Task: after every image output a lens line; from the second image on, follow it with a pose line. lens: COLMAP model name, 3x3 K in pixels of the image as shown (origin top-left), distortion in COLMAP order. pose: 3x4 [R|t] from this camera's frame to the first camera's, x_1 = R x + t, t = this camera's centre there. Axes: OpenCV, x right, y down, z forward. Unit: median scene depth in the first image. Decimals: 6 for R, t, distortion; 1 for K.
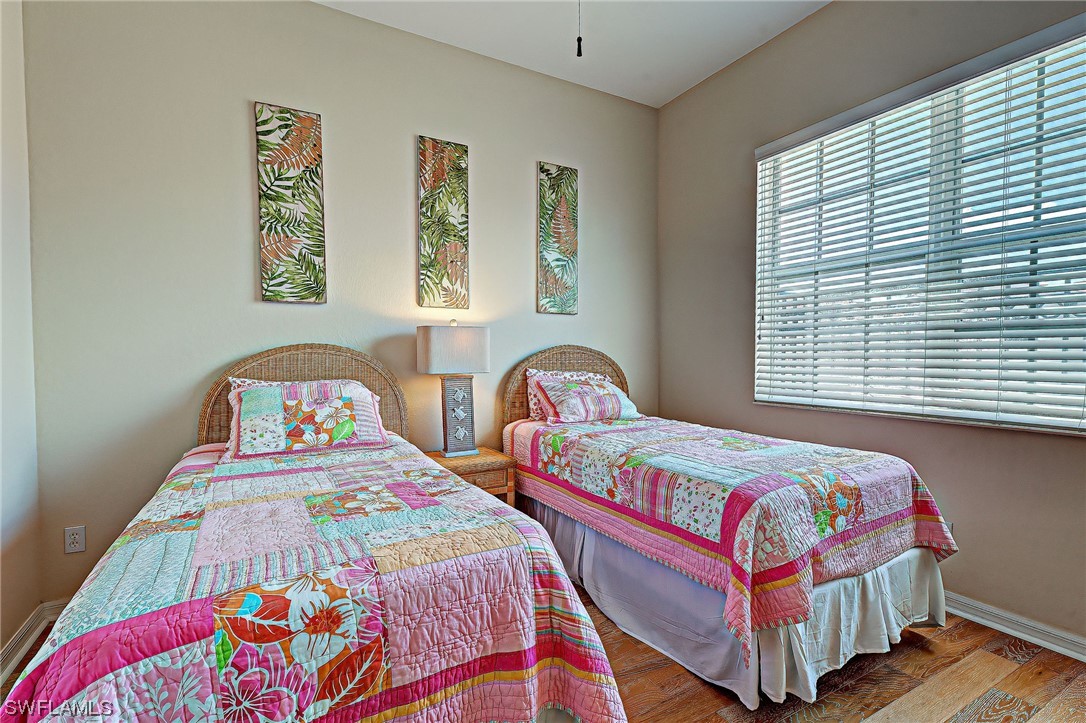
lens RADIAL K [[489.4, 0, 543.2], [0, 489.4, 362.7], [0, 0, 1]] dist [0.024914, -0.009197]
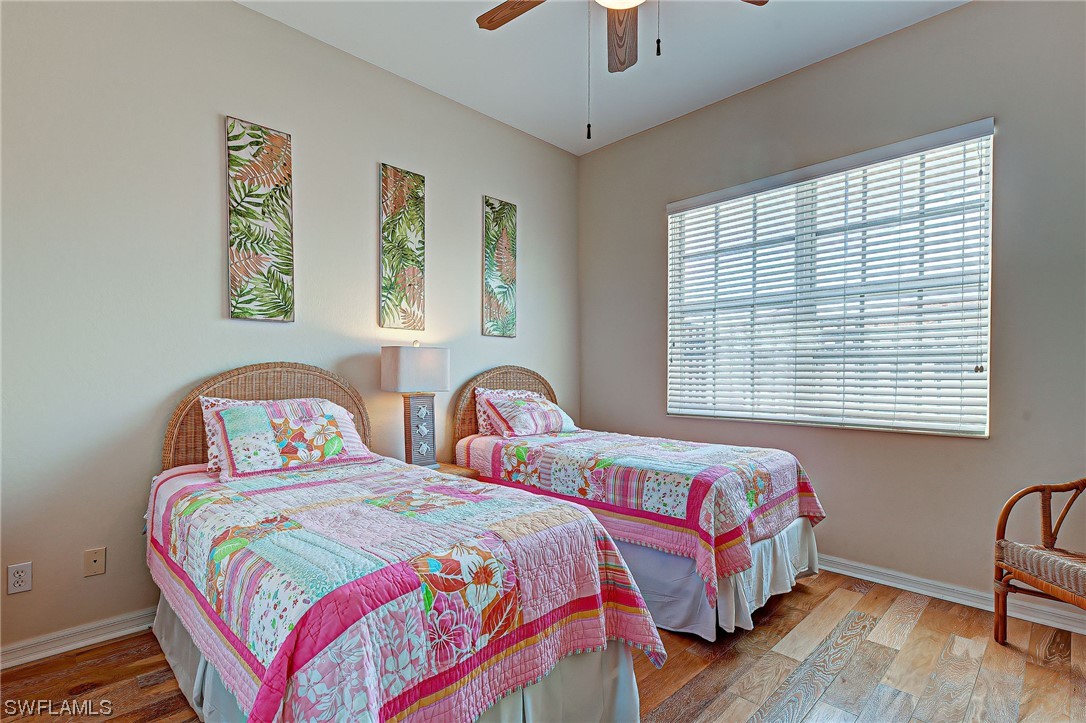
lens RADIAL K [[505.5, 0, 541.1], [0, 505.5, 371.6], [0, 0, 1]] dist [0.021356, -0.000103]
pose [[0.963897, 0.005830, 0.266213, -0.224331], [0.000243, 0.999741, -0.022771, 0.003523], [-0.266277, 0.022013, 0.963645, -0.122258]]
